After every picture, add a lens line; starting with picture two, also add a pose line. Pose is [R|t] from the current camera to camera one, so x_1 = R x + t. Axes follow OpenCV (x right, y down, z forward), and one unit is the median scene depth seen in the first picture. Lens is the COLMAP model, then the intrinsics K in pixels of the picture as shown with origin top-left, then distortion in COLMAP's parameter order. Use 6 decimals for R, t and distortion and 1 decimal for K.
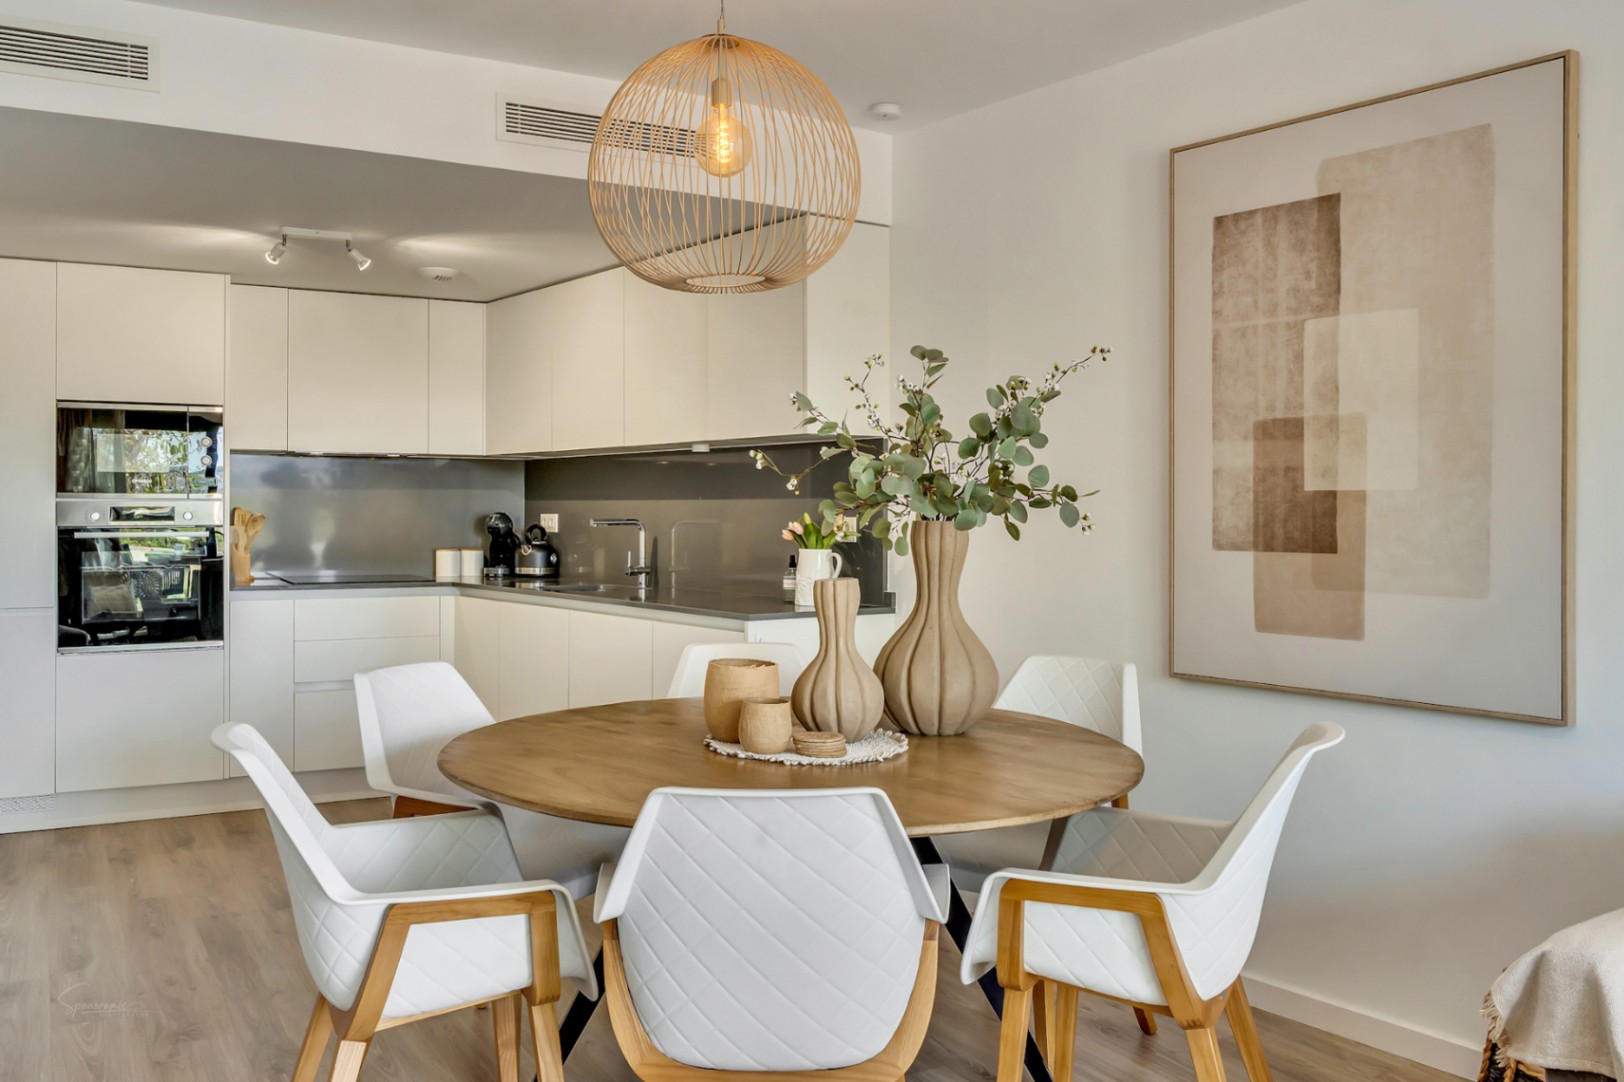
lens RADIAL K [[1369.8, 0, 781.2], [0, 1369.8, 498.5], [0, 0, 1]] dist [0.002463, 0.005540]
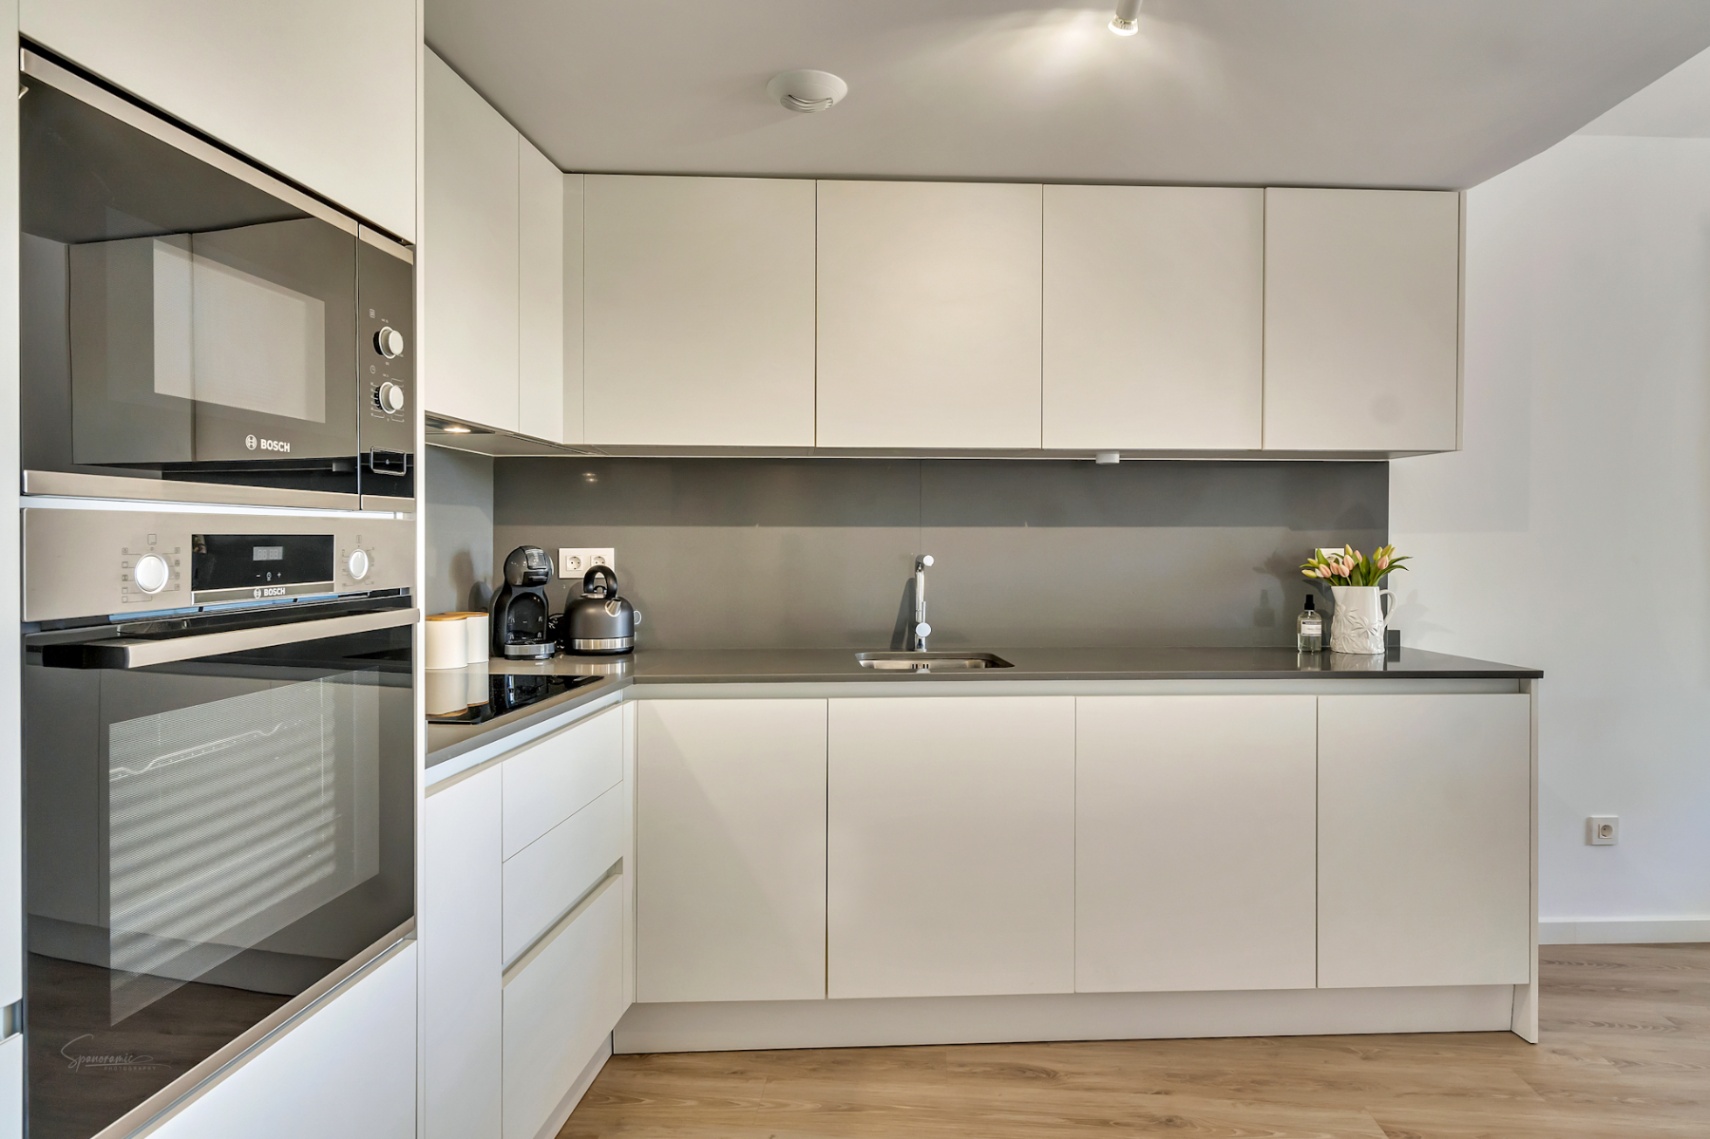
lens RADIAL K [[1008.3, 0, 854.5], [0, 1008.3, 544.8], [0, 0, 1]] dist [0.004689, 0.002462]
pose [[0.550144, -0.005206, 0.835054, -0.521873], [-0.004855, 0.999944, 0.009432, 0.005260], [-0.835056, -0.009243, 0.550088, 0.709233]]
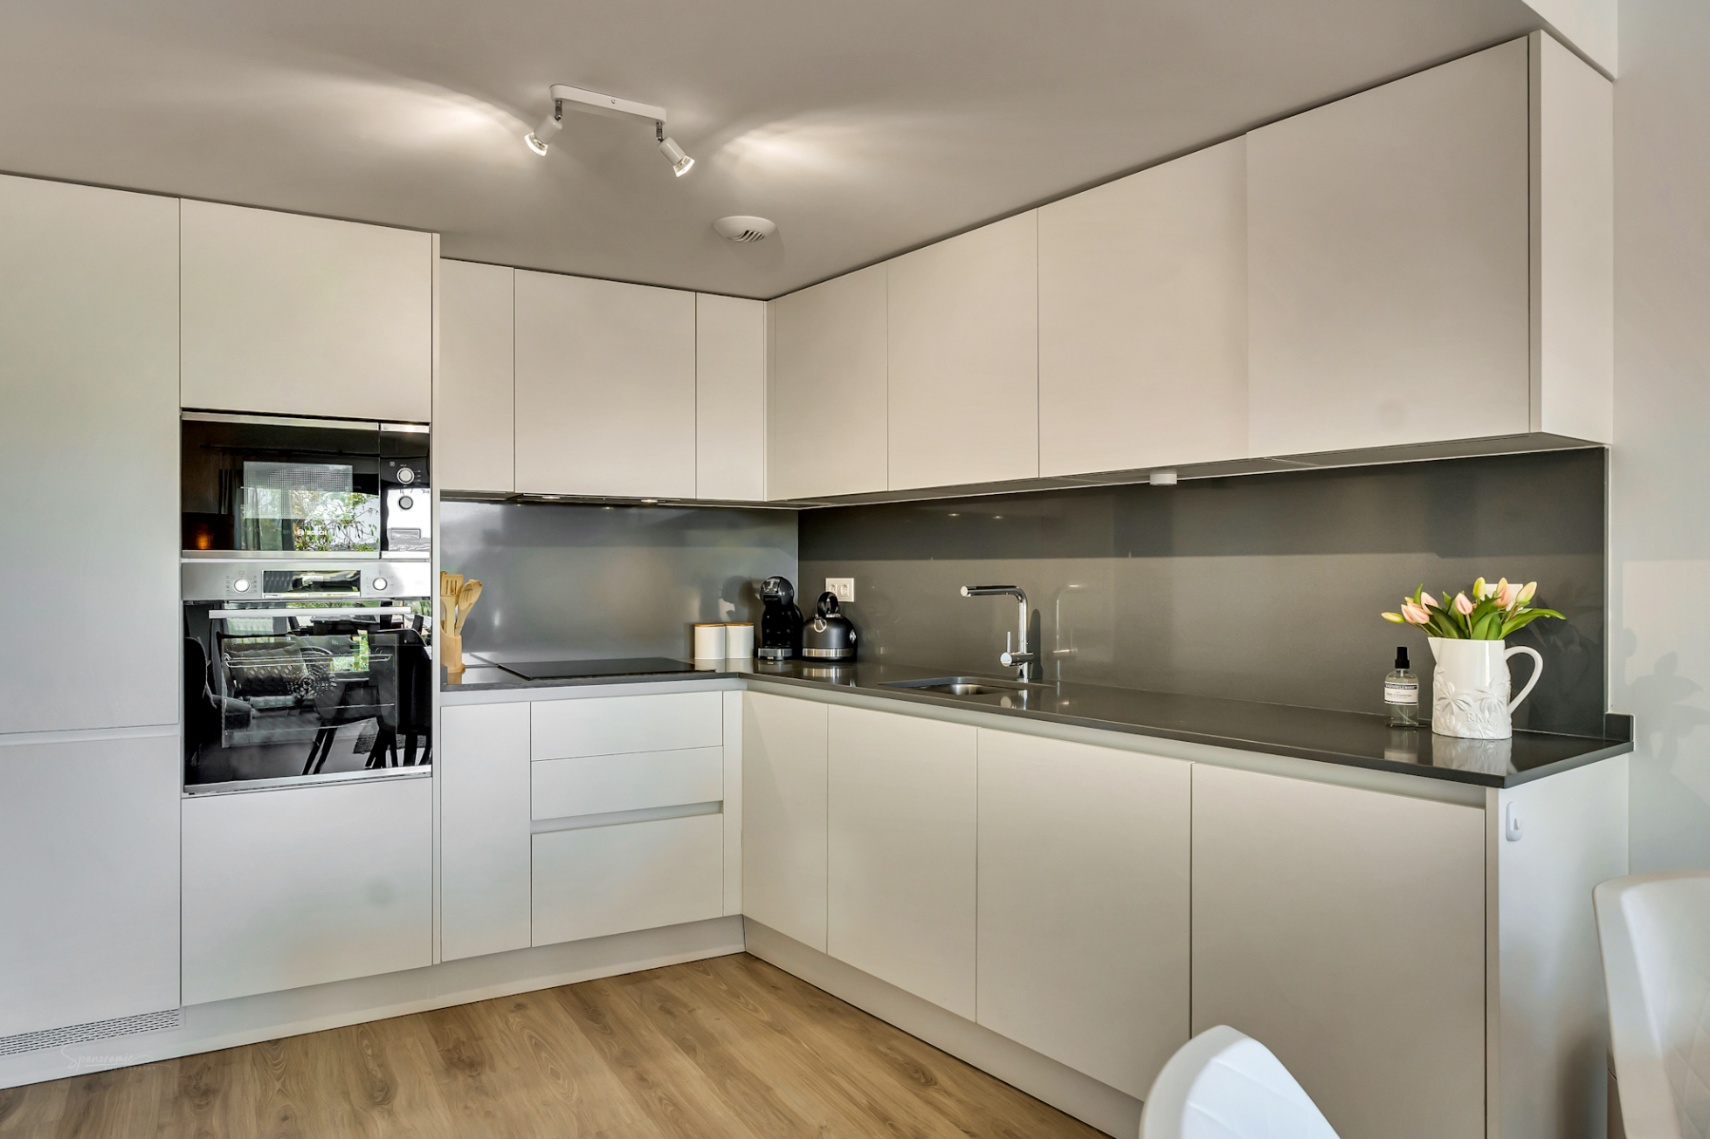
lens RADIAL K [[1094.2, 0, 833.9], [0, 1094.2, 565.9], [0, 0, 1]] dist [0.003096, 0.001153]
pose [[0.999915, -0.002642, 0.012732, -0.196078], [0.002614, 0.999994, 0.002254, 0.003158], [-0.012738, -0.002220, 0.999916, 0.414825]]
